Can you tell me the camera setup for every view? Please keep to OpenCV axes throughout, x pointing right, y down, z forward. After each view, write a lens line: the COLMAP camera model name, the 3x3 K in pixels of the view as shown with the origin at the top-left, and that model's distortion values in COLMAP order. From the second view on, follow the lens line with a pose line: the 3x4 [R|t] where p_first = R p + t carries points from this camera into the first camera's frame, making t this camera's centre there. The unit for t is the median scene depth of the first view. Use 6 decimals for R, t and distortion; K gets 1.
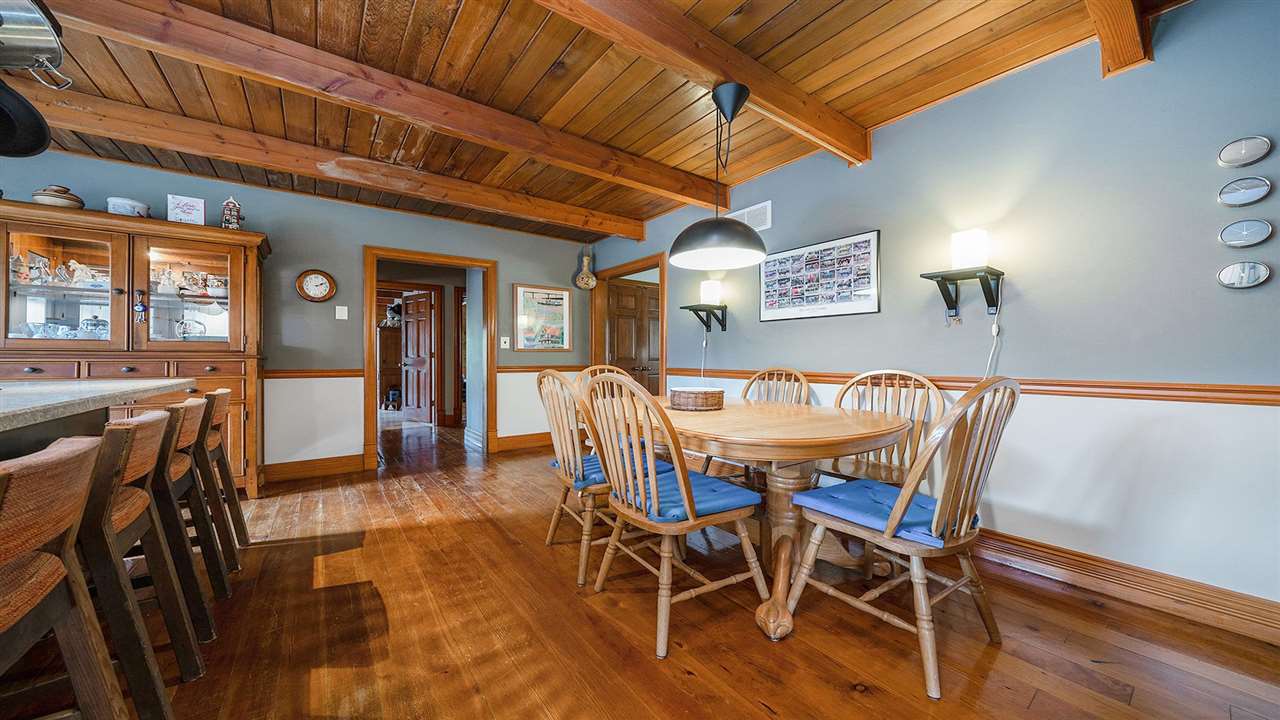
lens RADIAL K [[438.7, 0, 637.4], [0, 438.7, 359.6], [0, 0, 1]] dist [-0.000001, 0.000052]
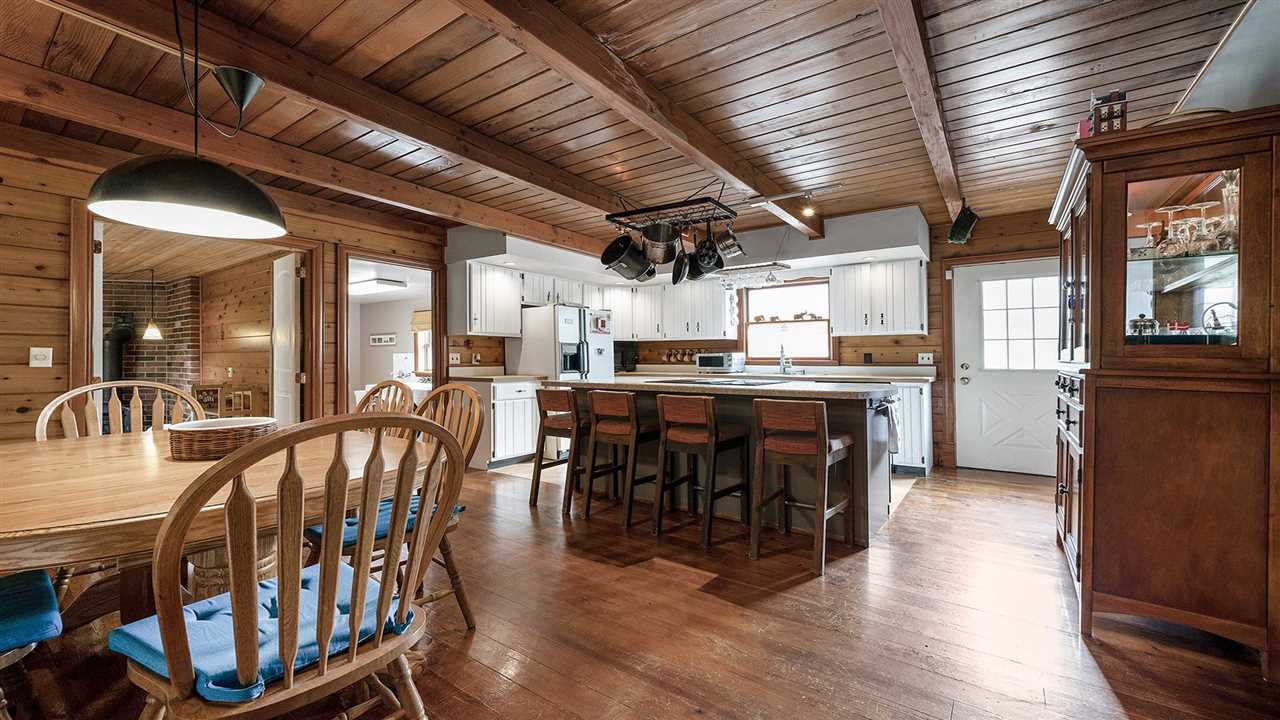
lens RADIAL K [[515.3, 0, 638.6], [0, 515.3, 337.5], [0, 0, 1]] dist [-0.000118, 0.000092]
pose [[-0.948563, -0.016212, -0.316173, -0.148192], [-0.002547, 0.999046, -0.043585, -0.016873], [0.316578, -0.040538, -0.947700, 1.520590]]
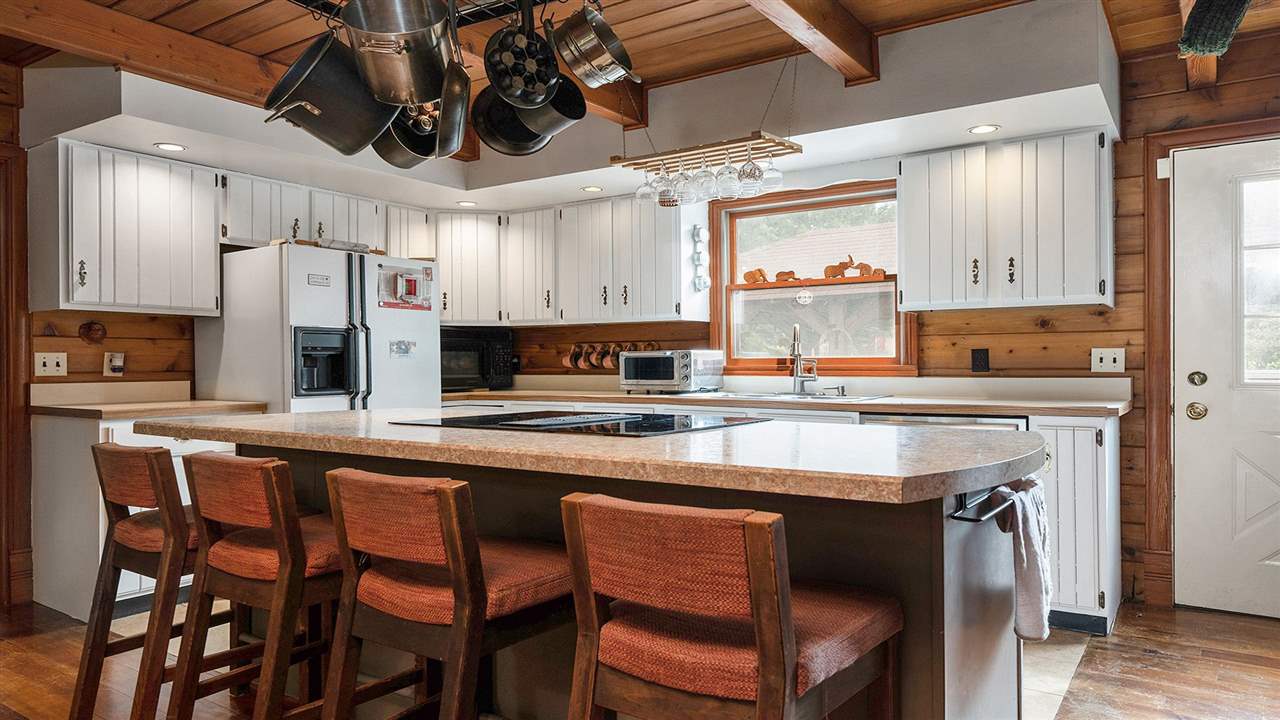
lens RADIAL K [[831.8, 0, 641.3], [0, 831.8, 356.8], [0, 0, 1]] dist [-0.001640, -0.000570]
pose [[-0.944301, -0.002055, -0.329076, -0.548972], [0.001285, 0.999950, -0.009934, -0.017302], [0.329080, -0.009803, -0.944251, 1.121975]]
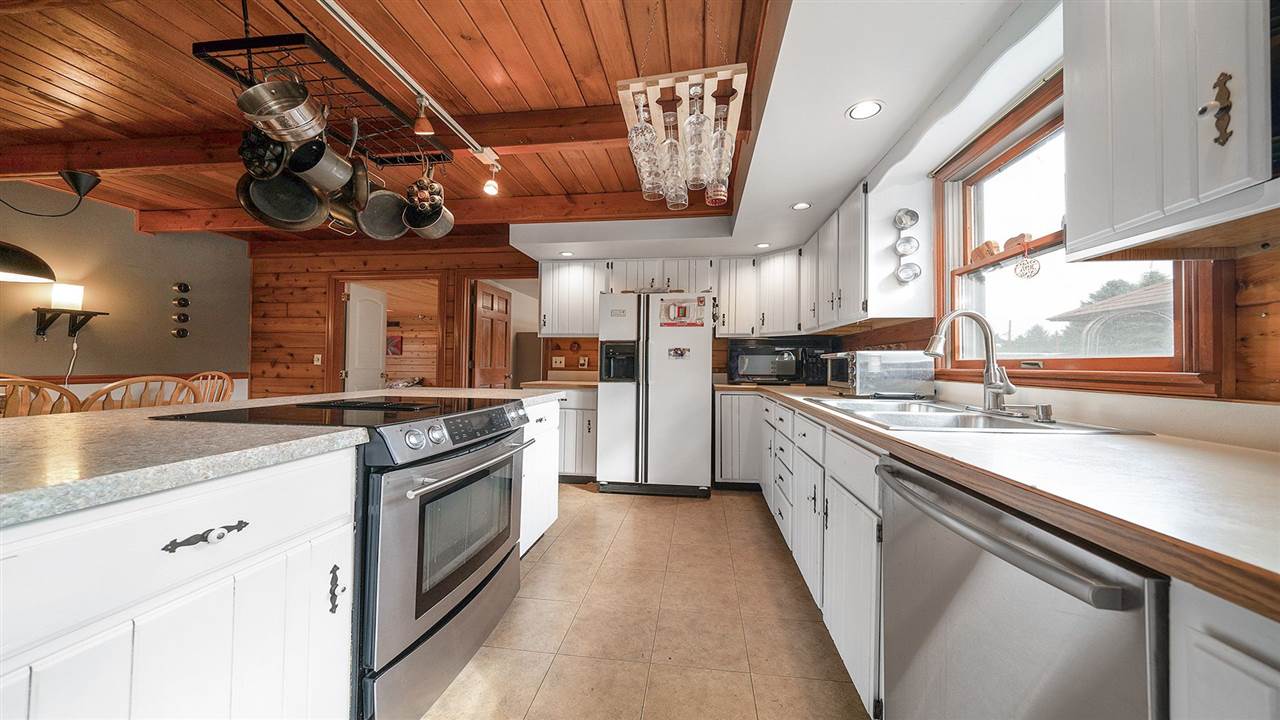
lens RADIAL K [[436.6, 0, 642.1], [0, 436.6, 353.7], [0, 0, 1]] dist [-0.000249, -0.000049]
pose [[-0.713246, 0.006360, 0.700885, -1.379004], [-0.013446, 0.999651, -0.022754, -0.018357], [-0.700785, -0.025653, -0.712911, 0.481771]]
